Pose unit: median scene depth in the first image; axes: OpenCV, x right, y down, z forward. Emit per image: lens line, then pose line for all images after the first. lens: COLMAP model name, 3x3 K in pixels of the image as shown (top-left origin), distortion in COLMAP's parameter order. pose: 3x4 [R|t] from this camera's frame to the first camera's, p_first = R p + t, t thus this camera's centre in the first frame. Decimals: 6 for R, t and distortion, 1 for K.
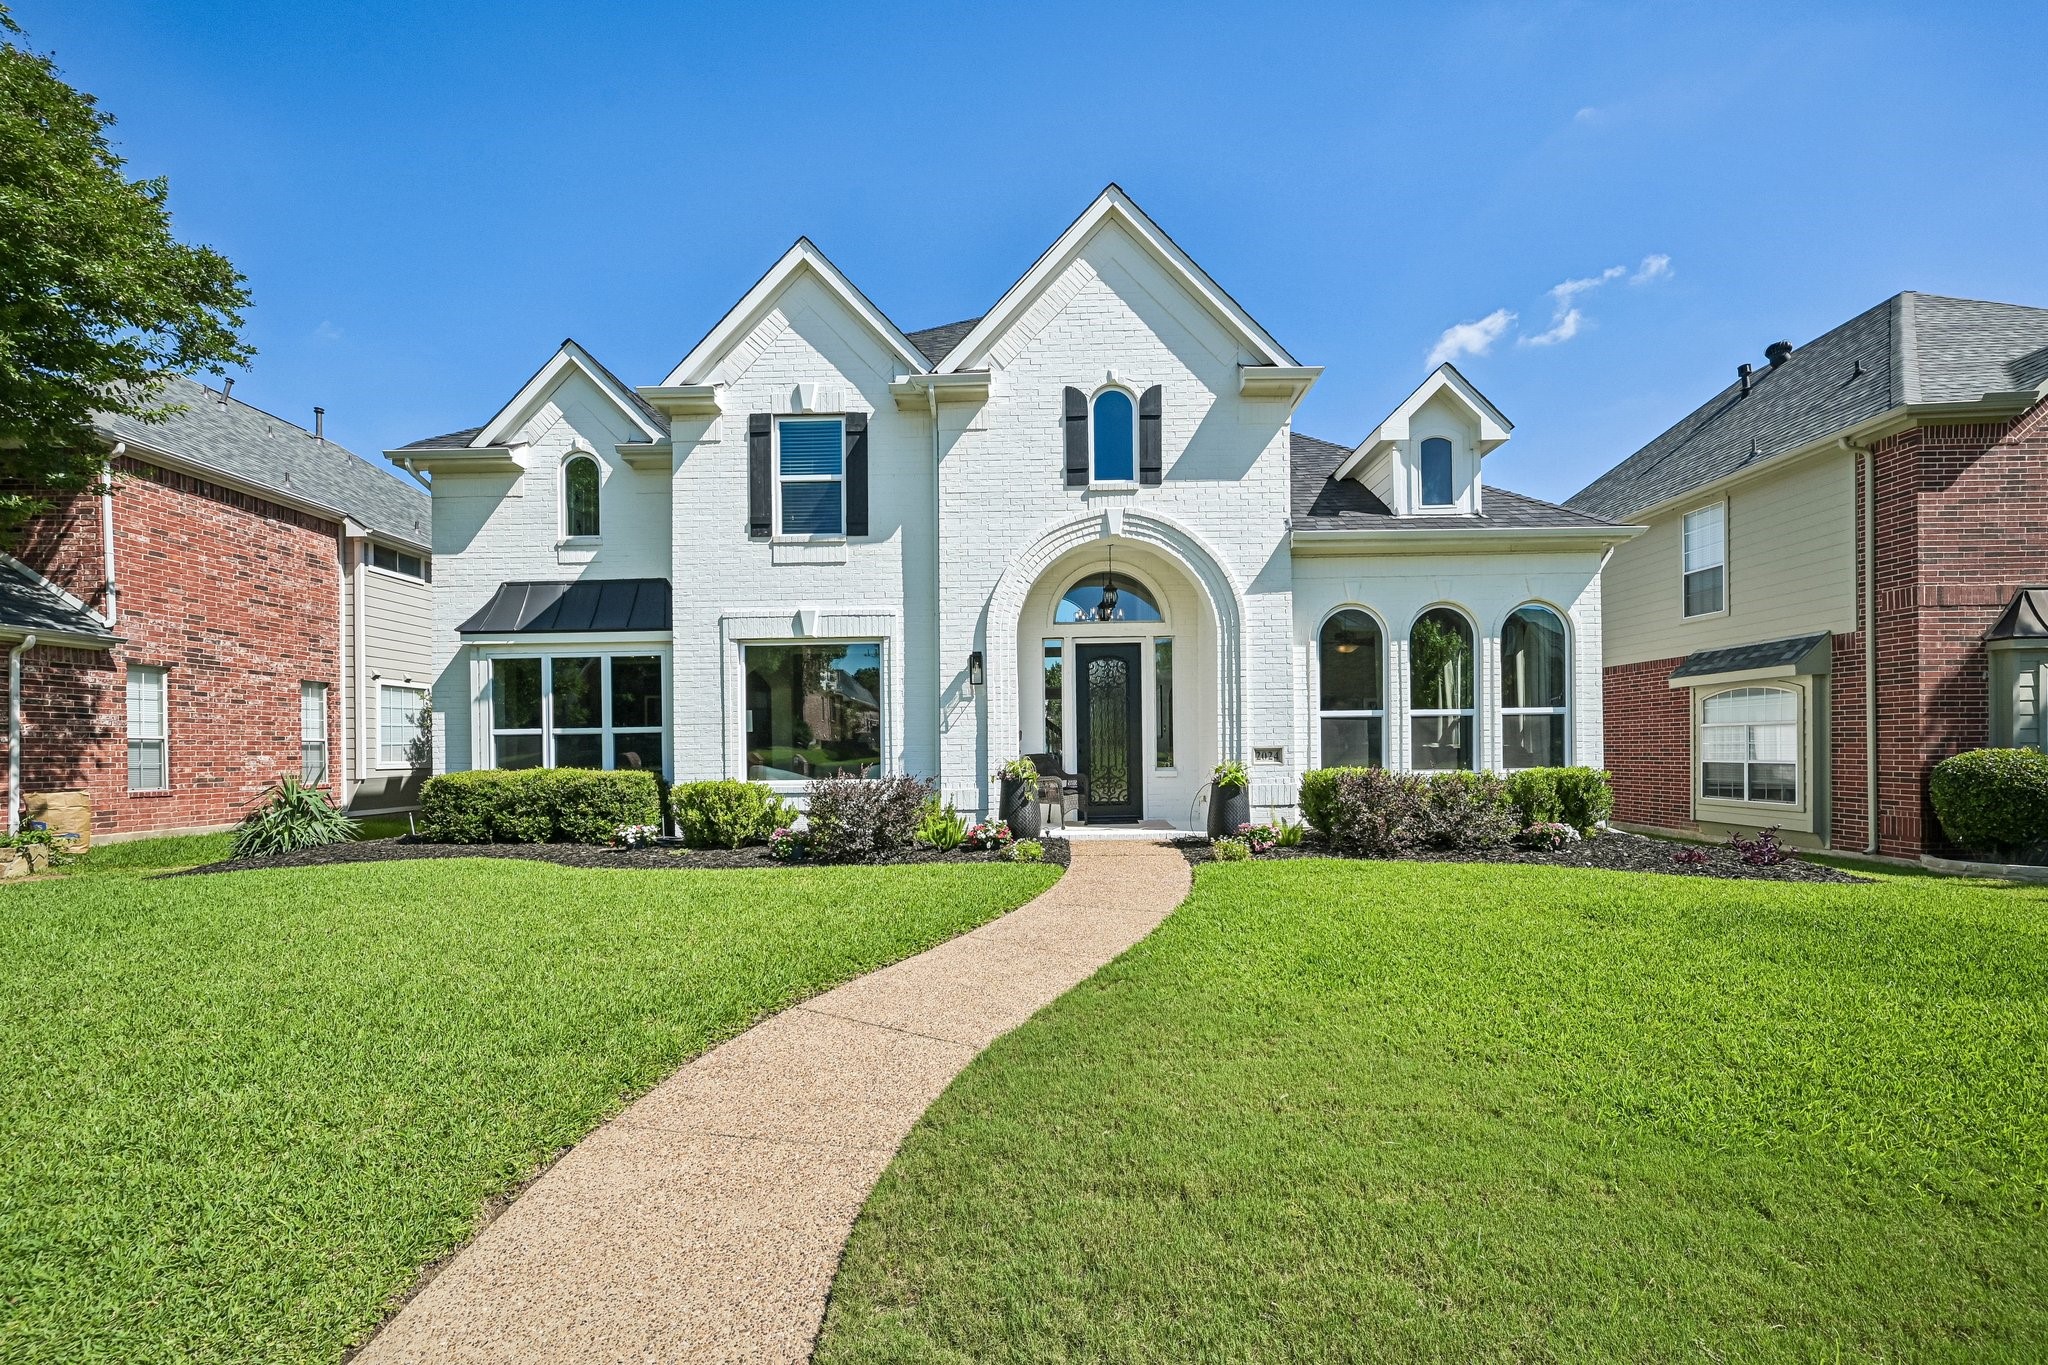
lens RADIAL K [[832.3, 0, 1024.9], [0, 832.3, 754.3], [0, 0, 1]] dist [0.003487, 0.000352]
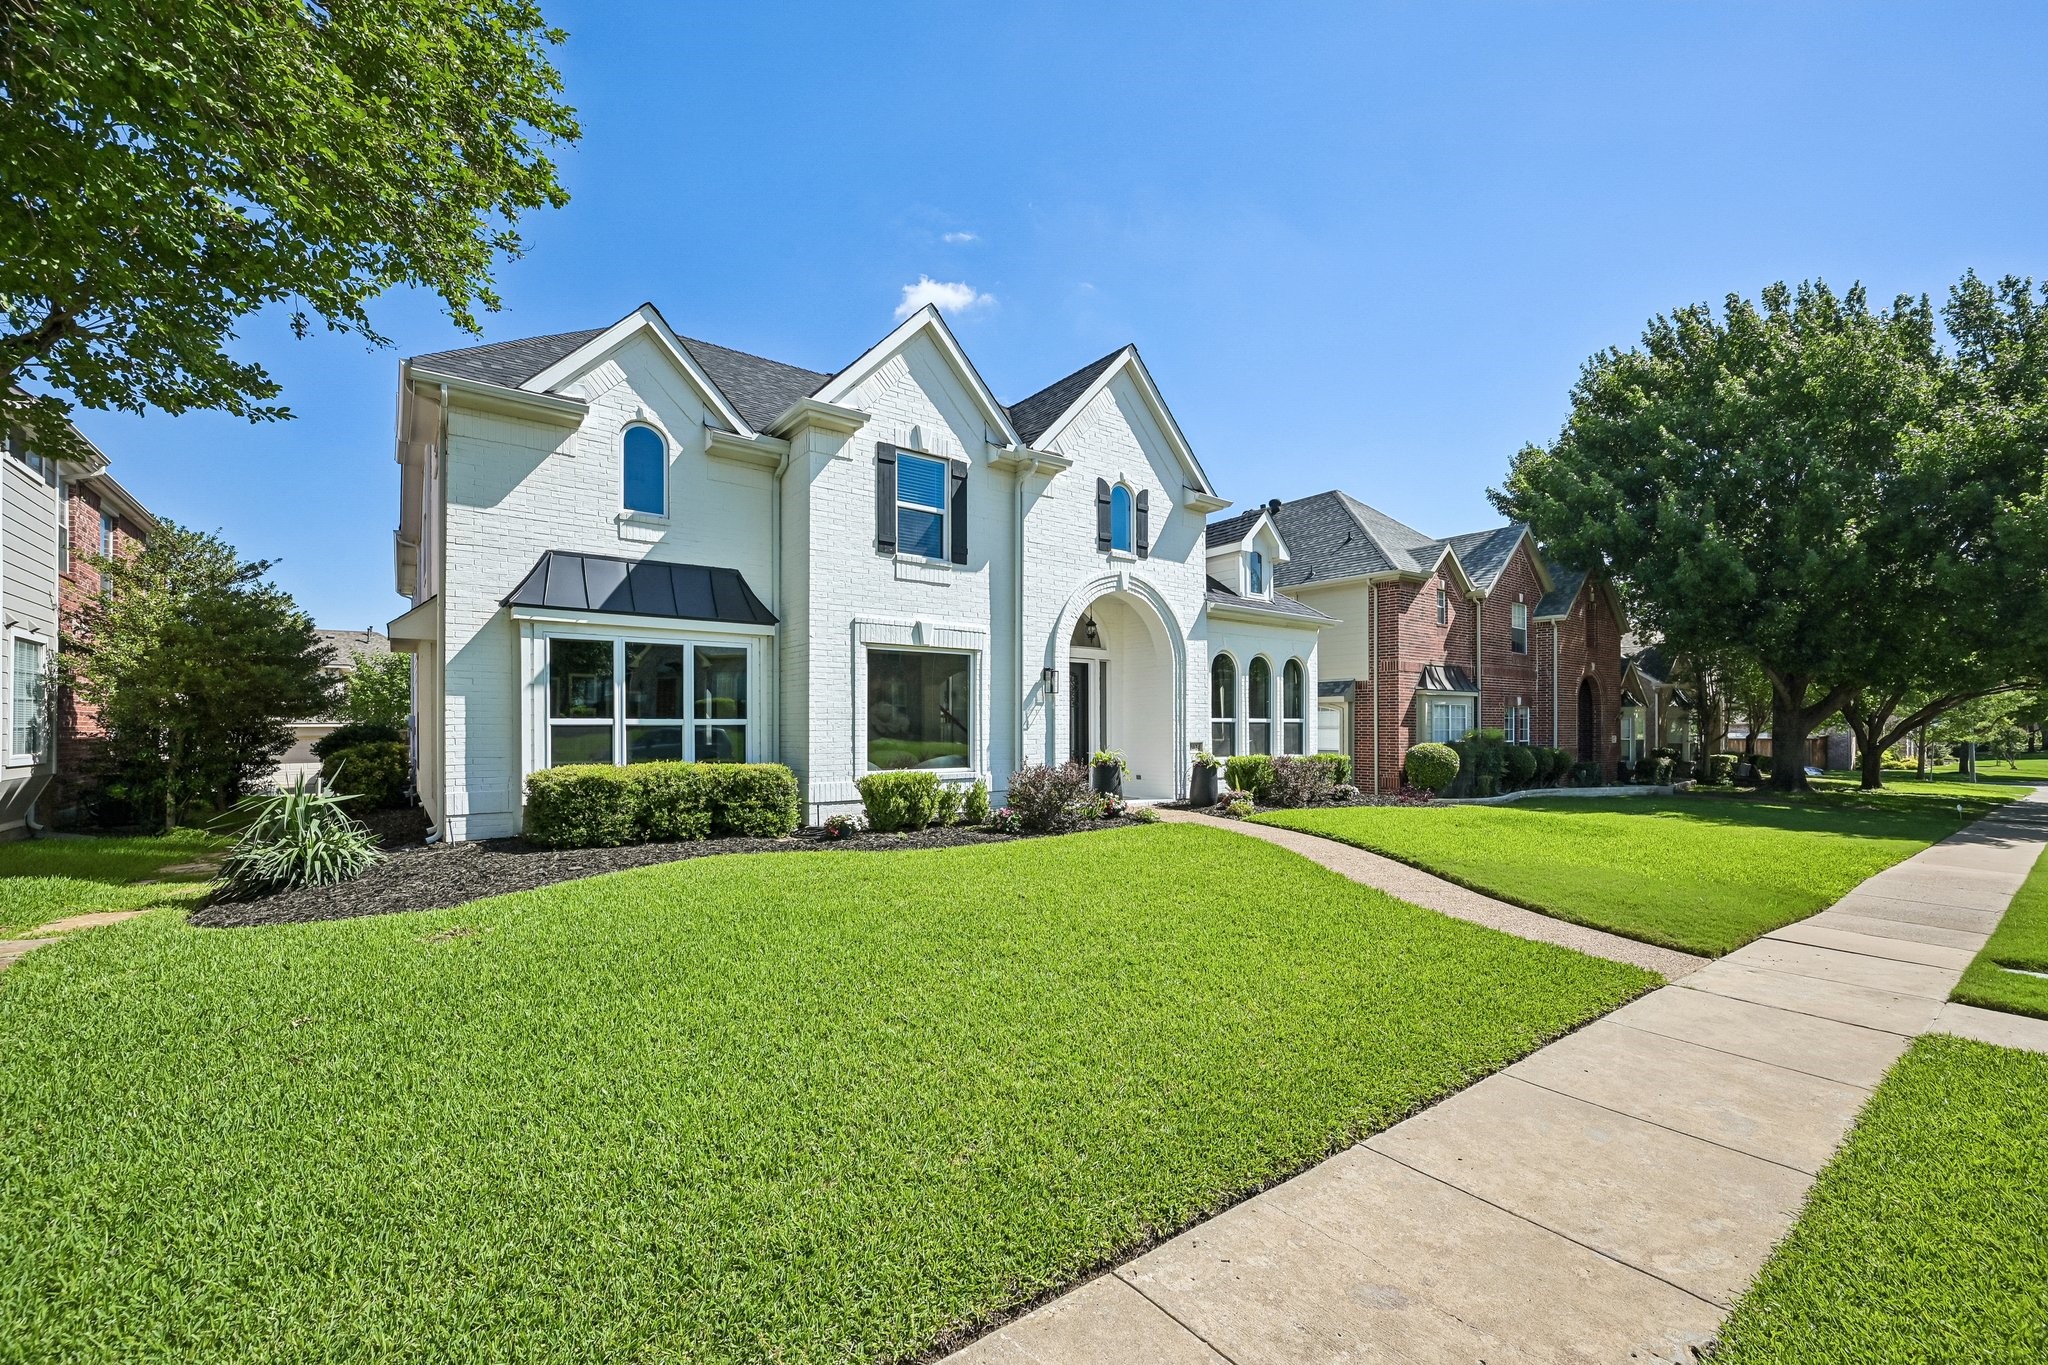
lens RADIAL K [[832.3, 0, 1030.4], [0, 832.3, 730.3], [0, 0, 1]] dist [0.003487, 0.000352]
pose [[0.780728, 0.009846, 0.624793, -0.862987], [-0.004232, 0.999936, -0.010469, -0.011550], [-0.624856, 0.005530, 0.780720, 0.005387]]
